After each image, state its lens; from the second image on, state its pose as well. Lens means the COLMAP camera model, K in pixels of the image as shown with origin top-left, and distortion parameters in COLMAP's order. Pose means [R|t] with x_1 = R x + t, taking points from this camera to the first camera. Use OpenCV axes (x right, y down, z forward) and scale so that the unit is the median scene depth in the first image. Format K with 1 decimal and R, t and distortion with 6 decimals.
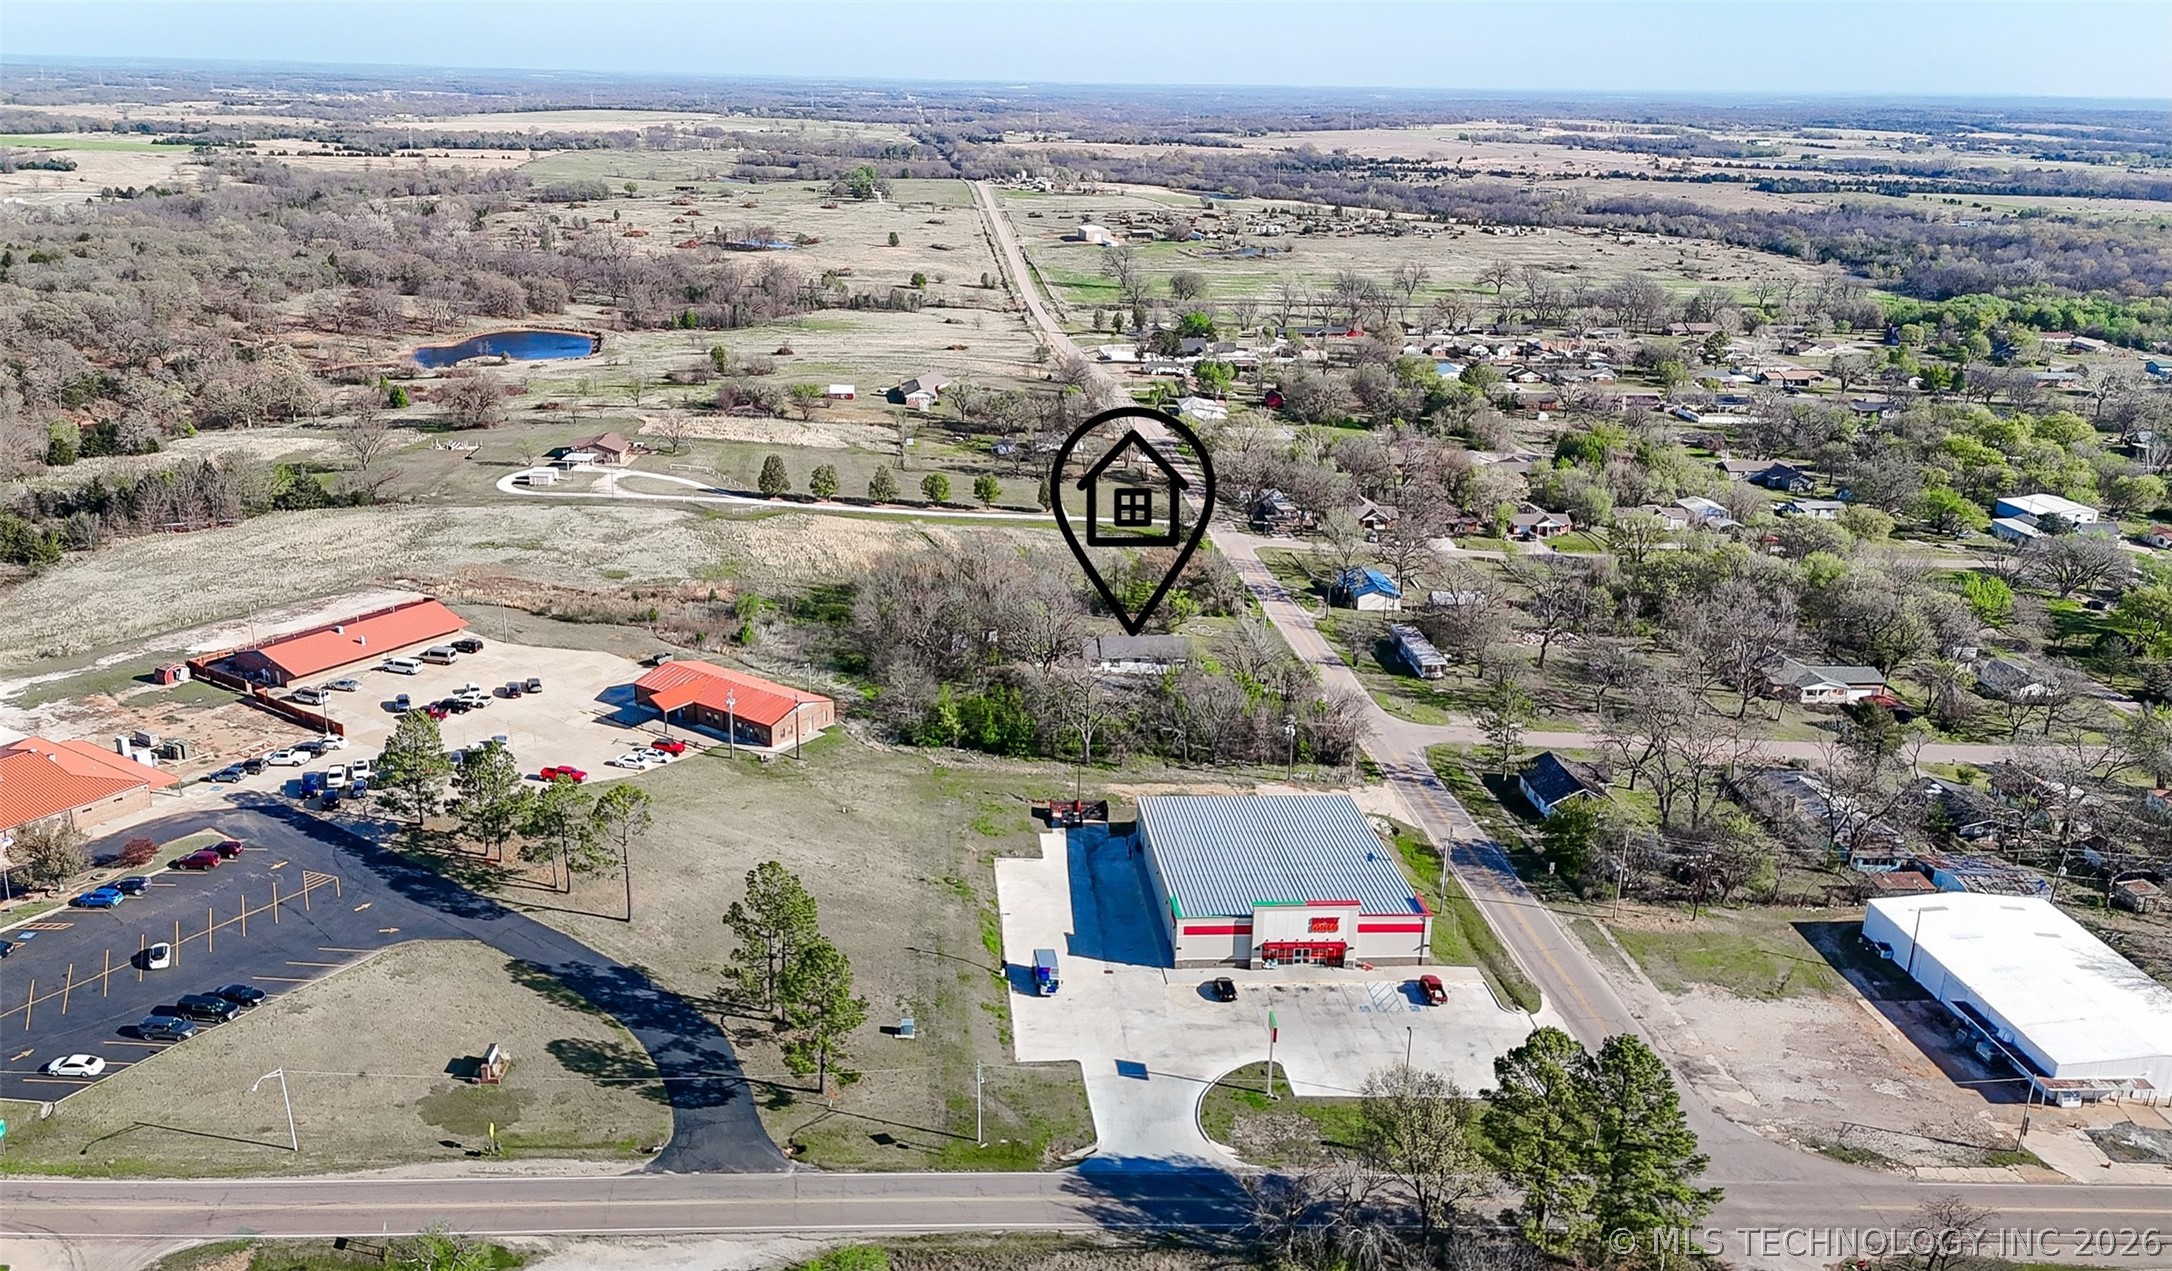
lens RADIAL K [[1705.1, 0, 1060.7], [0, 1705.1, 638.5], [0, 0, 1]] dist [0.094268, -0.106978]
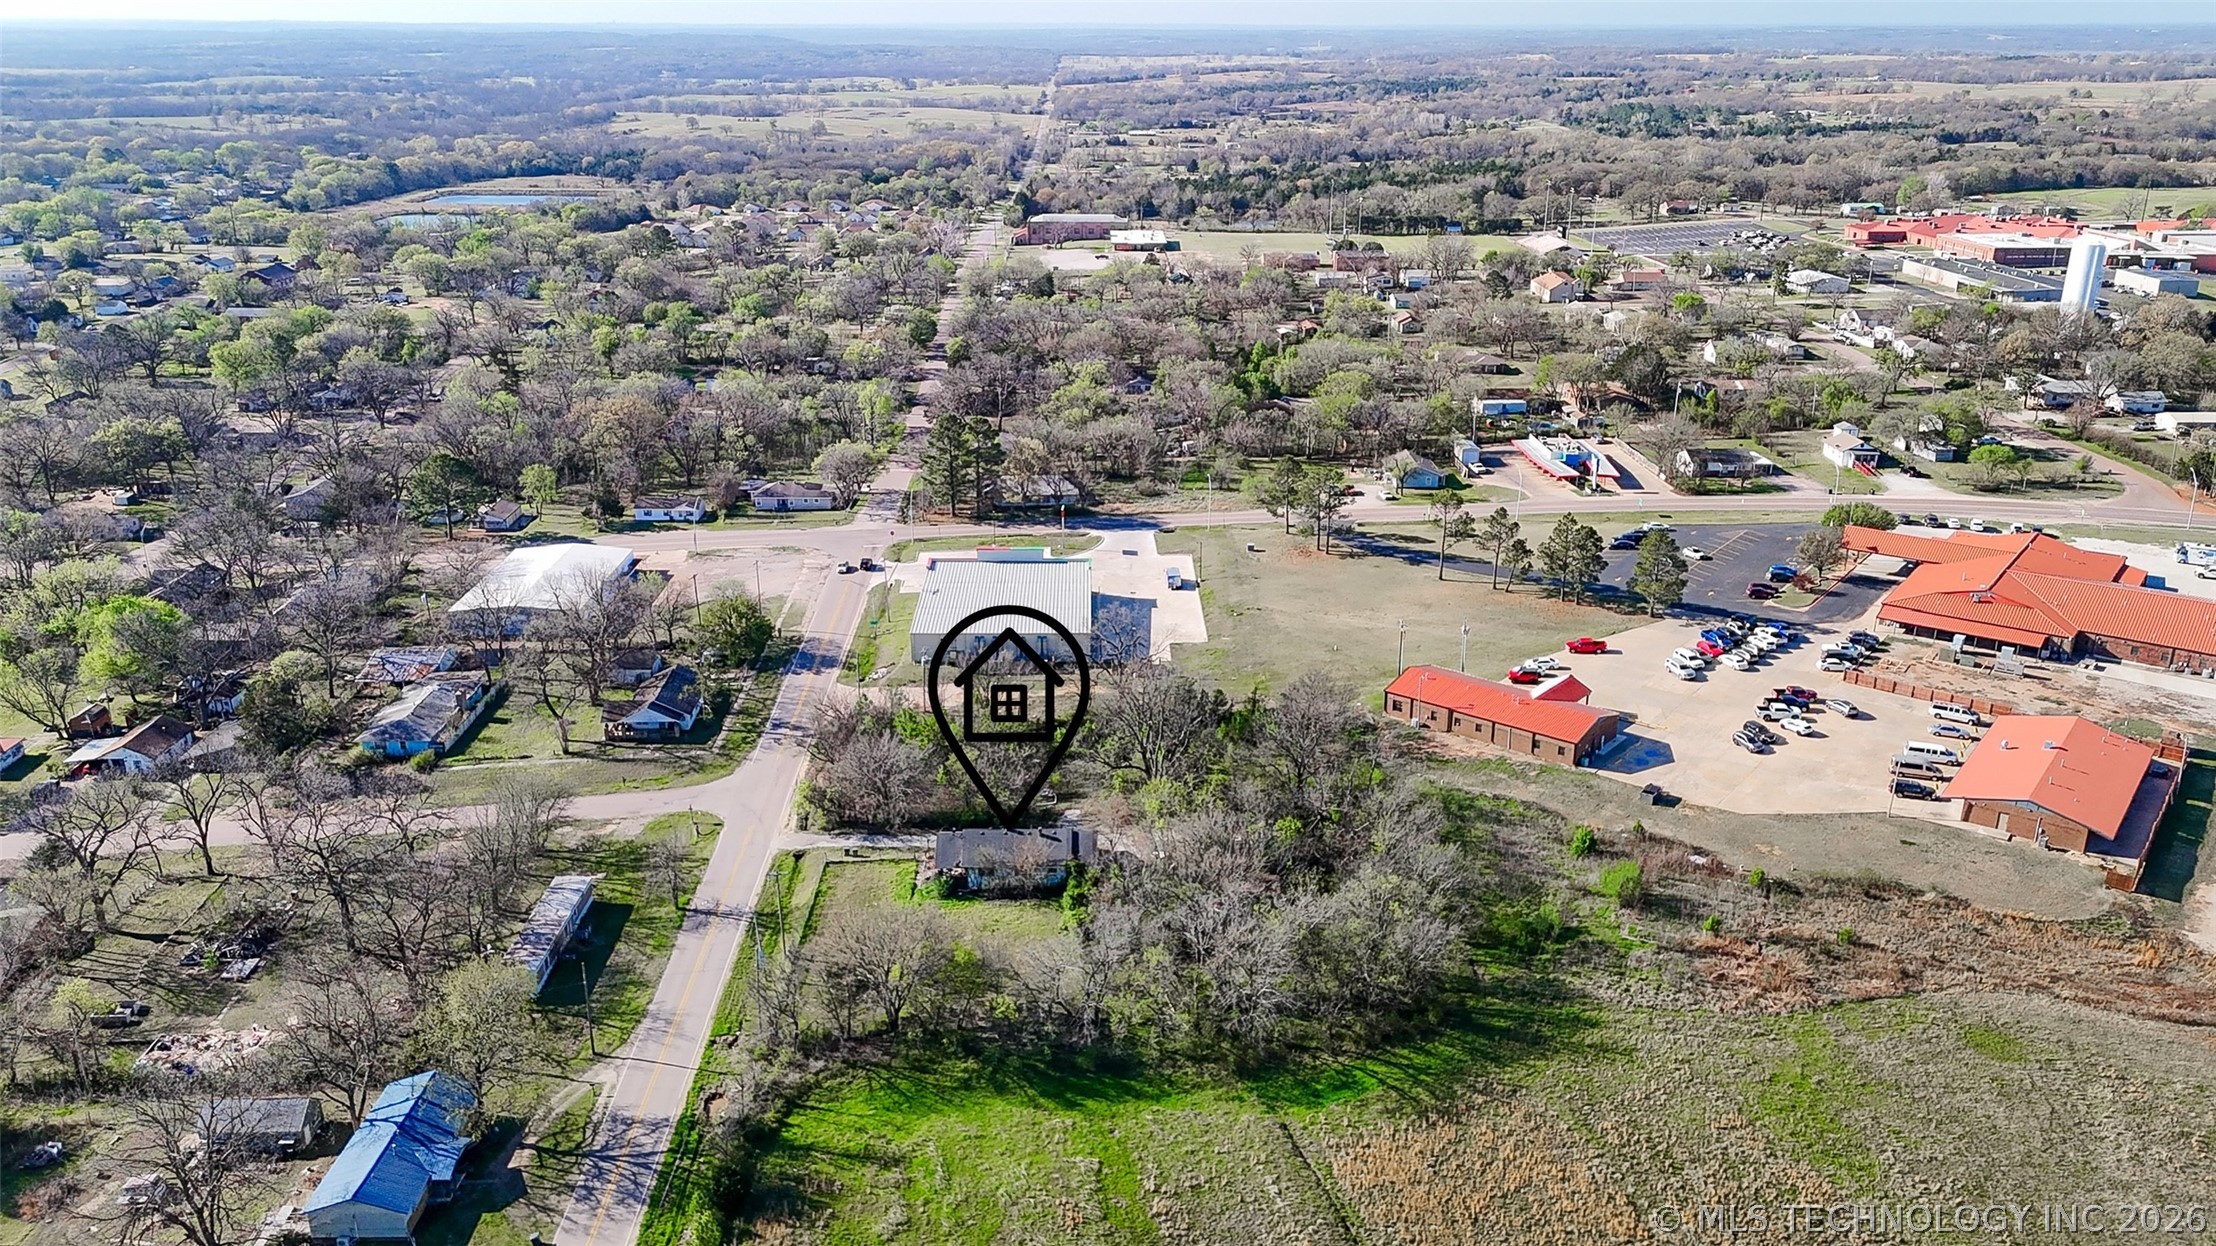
lens RADIAL K [[1636.1, 0, 1099.5], [0, 1636.1, 633.2], [0, 0, 1]] dist [0.070259, -0.064929]
pose [[-0.996657, -0.046609, 0.067102, -0.014822], [0.005234, 0.783199, 0.621749, -0.237460], [-0.081534, 0.620022, -0.780337, 0.728376]]
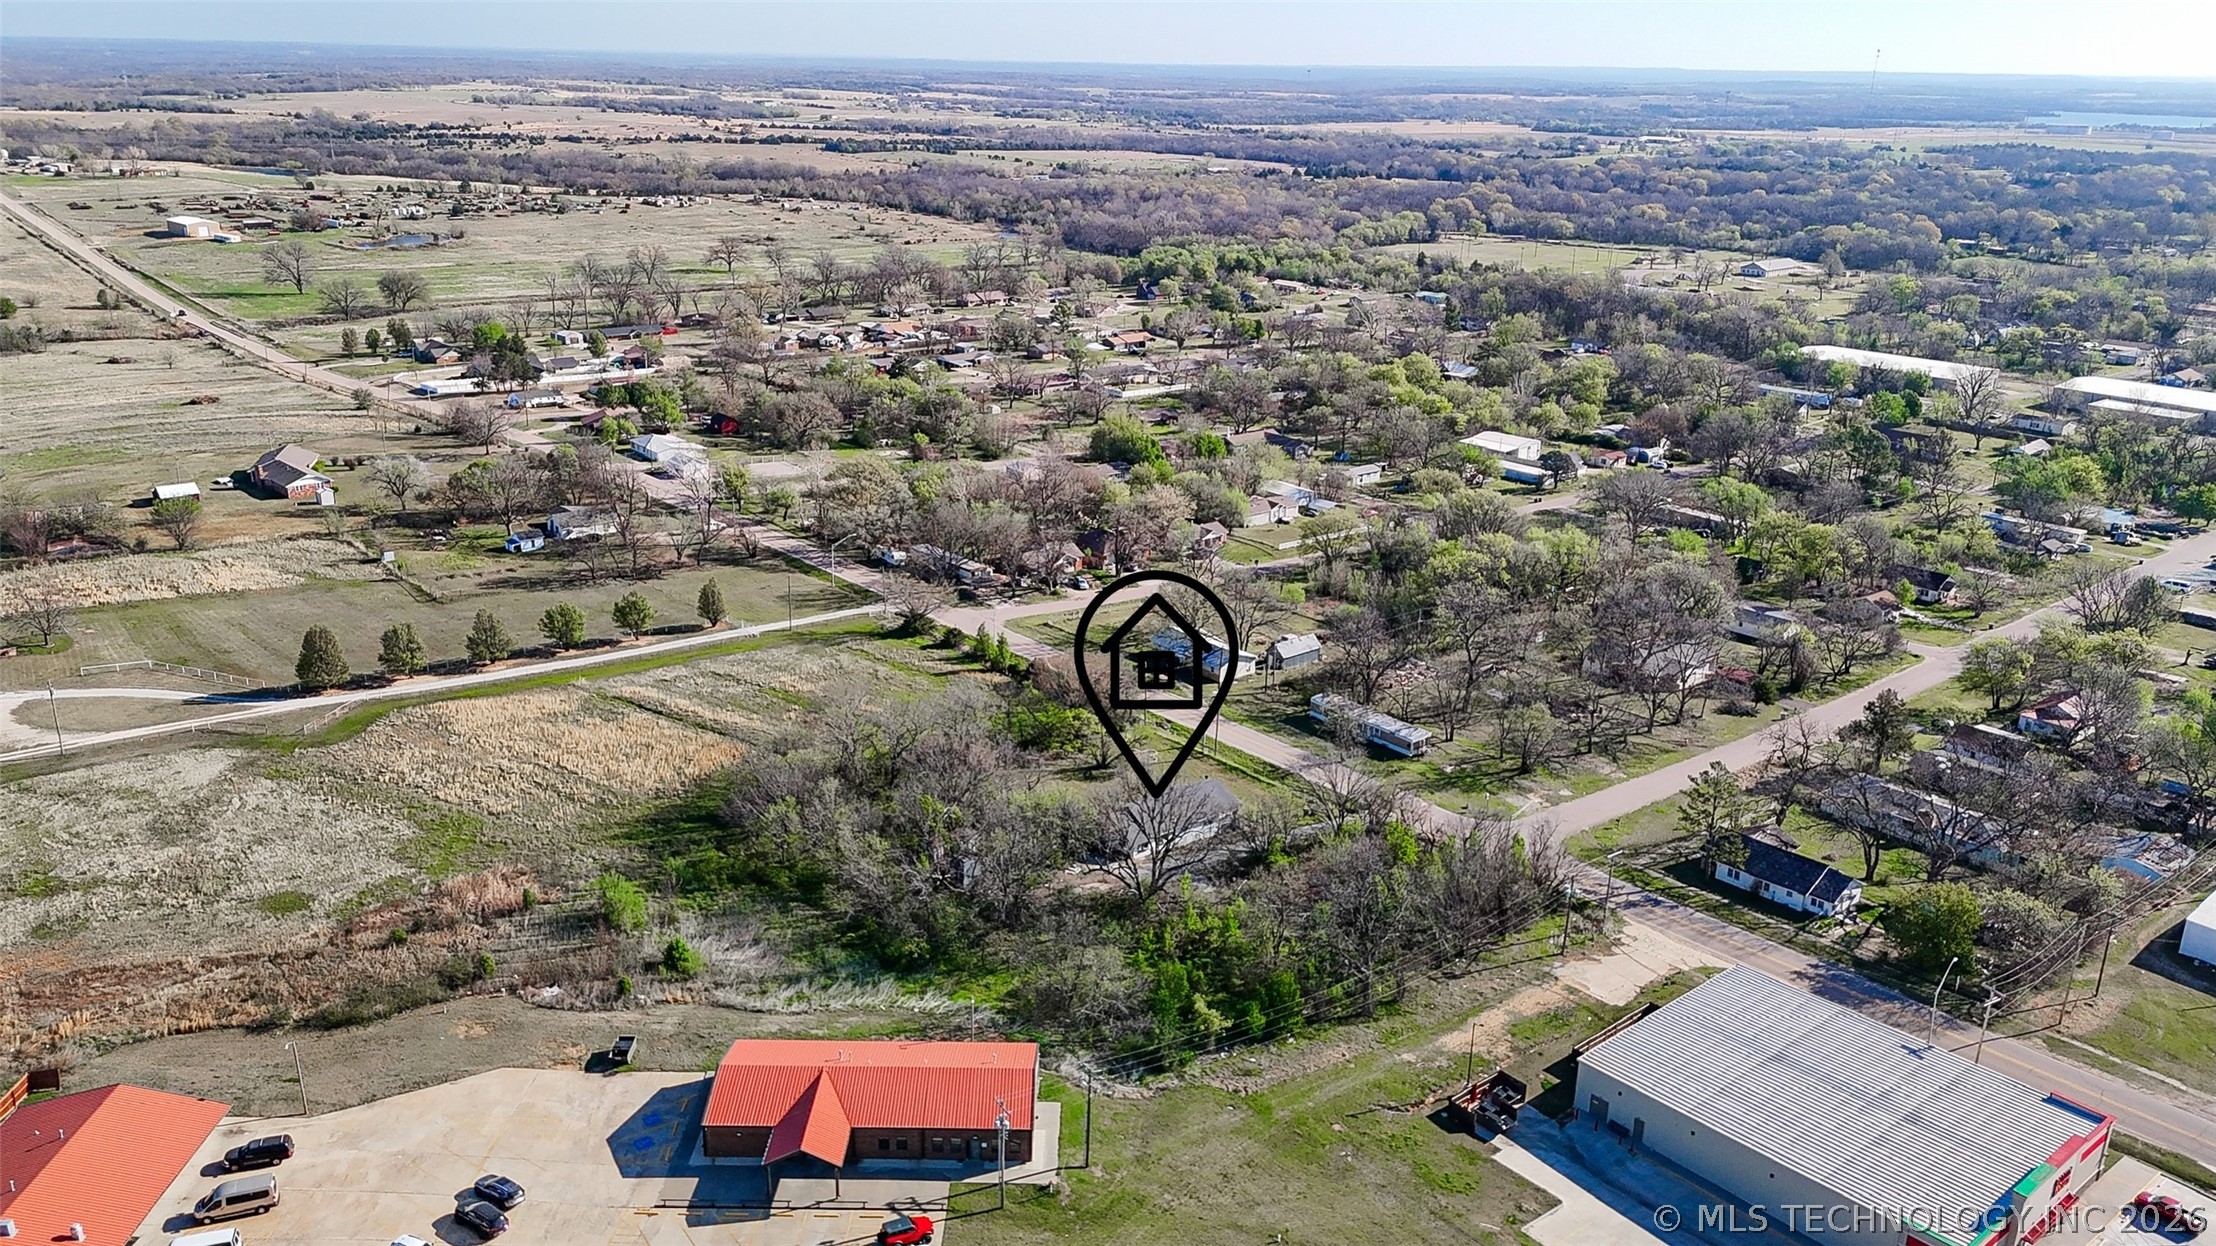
lens RADIAL K [[1653.0, 0, 1125.5], [0, 1653.0, 623.6], [0, 0, 1]] dist [0.078549, -0.069874]
pose [[0.811193, -0.193155, 0.551957, -0.178537], [0.180228, 0.980508, 0.078248, -0.067948], [-0.556312, 0.036004, 0.830193, 0.198326]]
